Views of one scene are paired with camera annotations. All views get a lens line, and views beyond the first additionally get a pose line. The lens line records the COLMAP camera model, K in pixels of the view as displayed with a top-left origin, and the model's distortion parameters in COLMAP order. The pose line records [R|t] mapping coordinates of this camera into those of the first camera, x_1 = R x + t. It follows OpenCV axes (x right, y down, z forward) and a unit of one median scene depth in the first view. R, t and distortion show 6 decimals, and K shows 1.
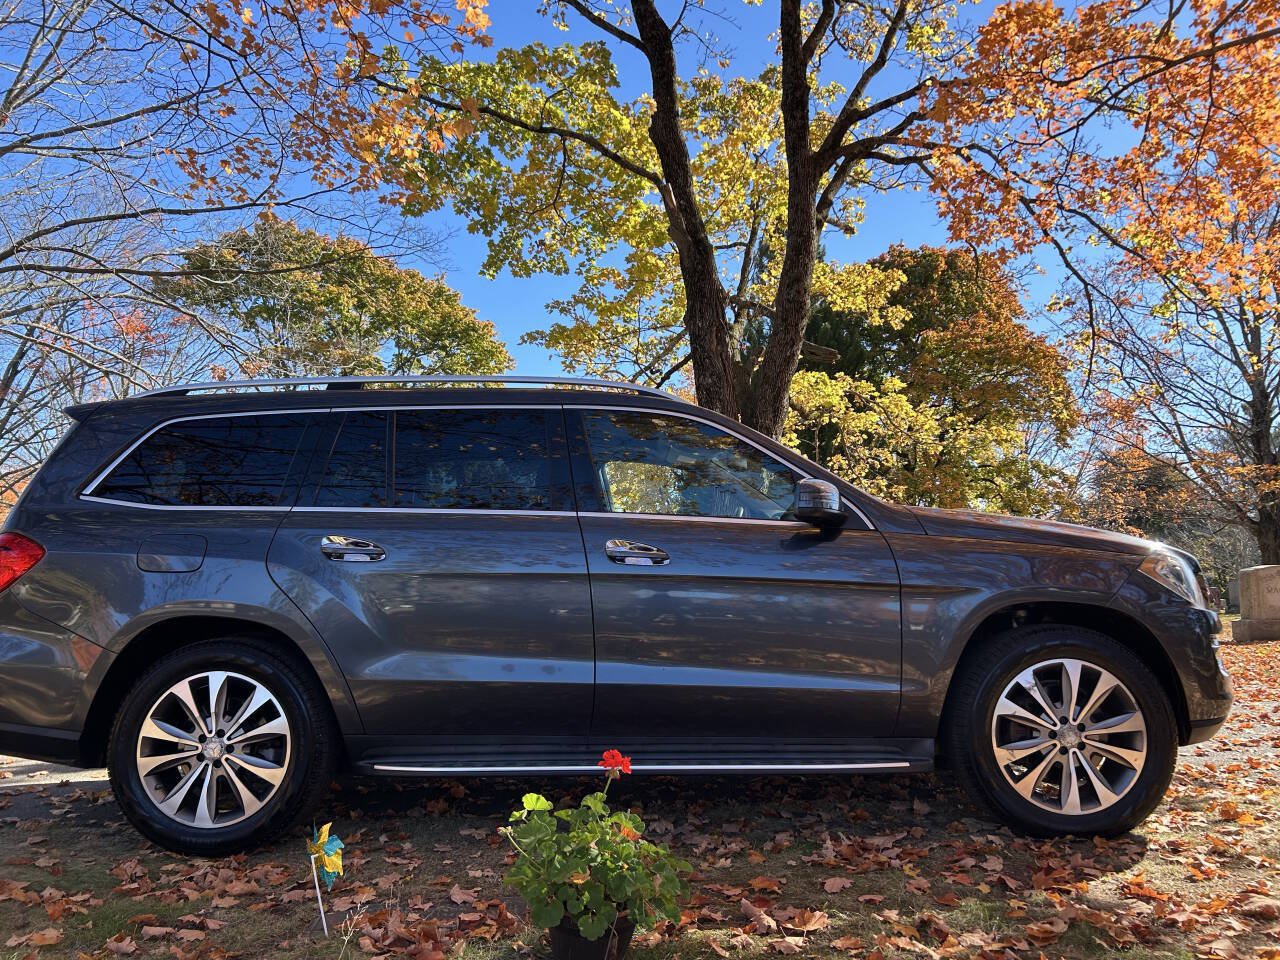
lens RADIAL K [[954.7, 0, 648.2], [0, 954.7, 484.3], [0, 0, 1]] dist [0.055568, -0.062702]
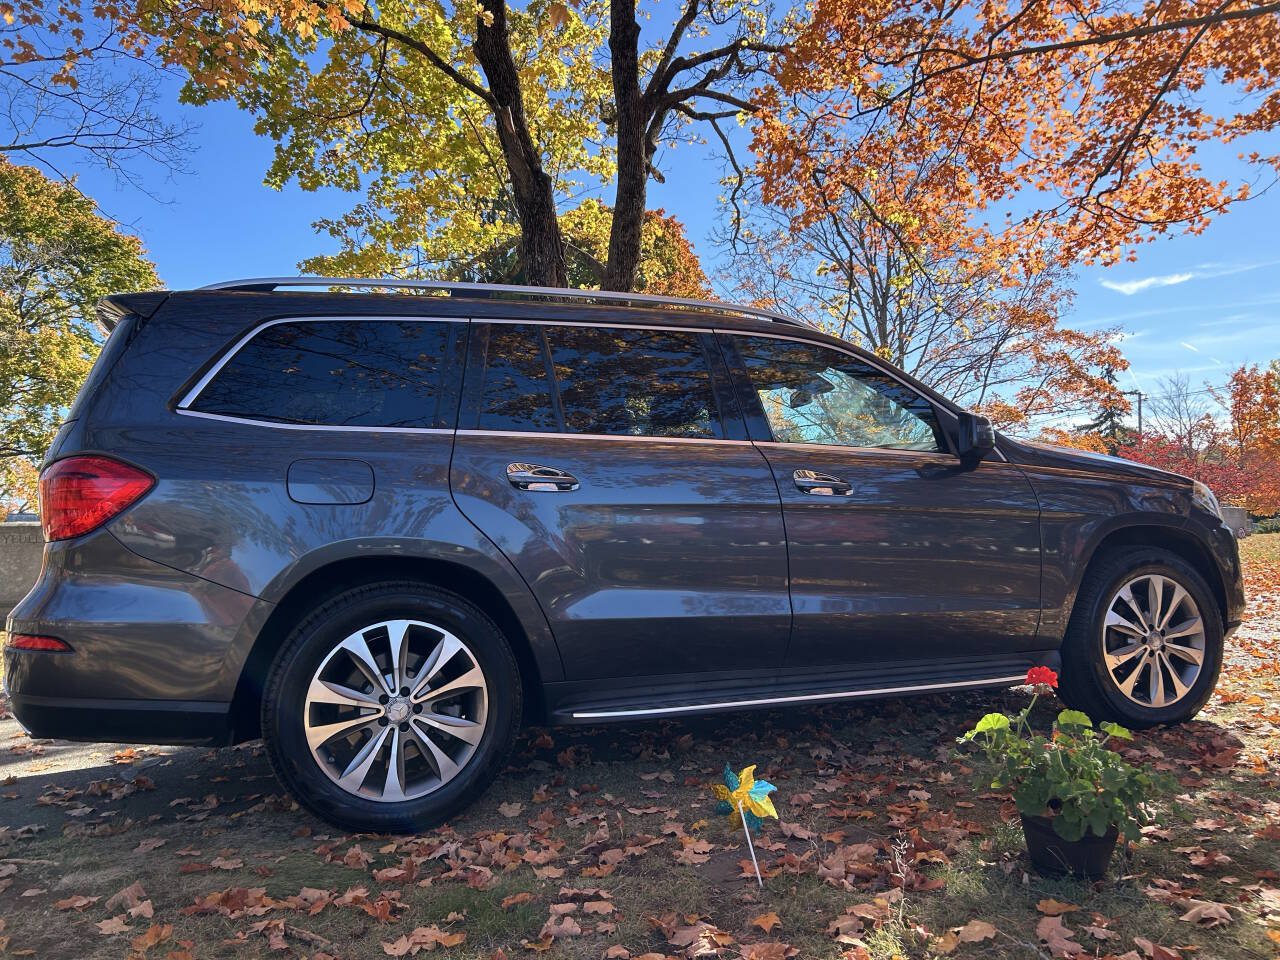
lens RADIAL K [[959.0, 0, 640.0], [0, 959.0, 480.0], [0, 0, 1]] dist [0.046897, -0.049360]
pose [[0.937818, 0.002217, 0.347121, -0.507367], [-0.018641, 0.998858, 0.043983, 0.026962], [-0.346628, -0.047719, 0.936788, 0.125409]]
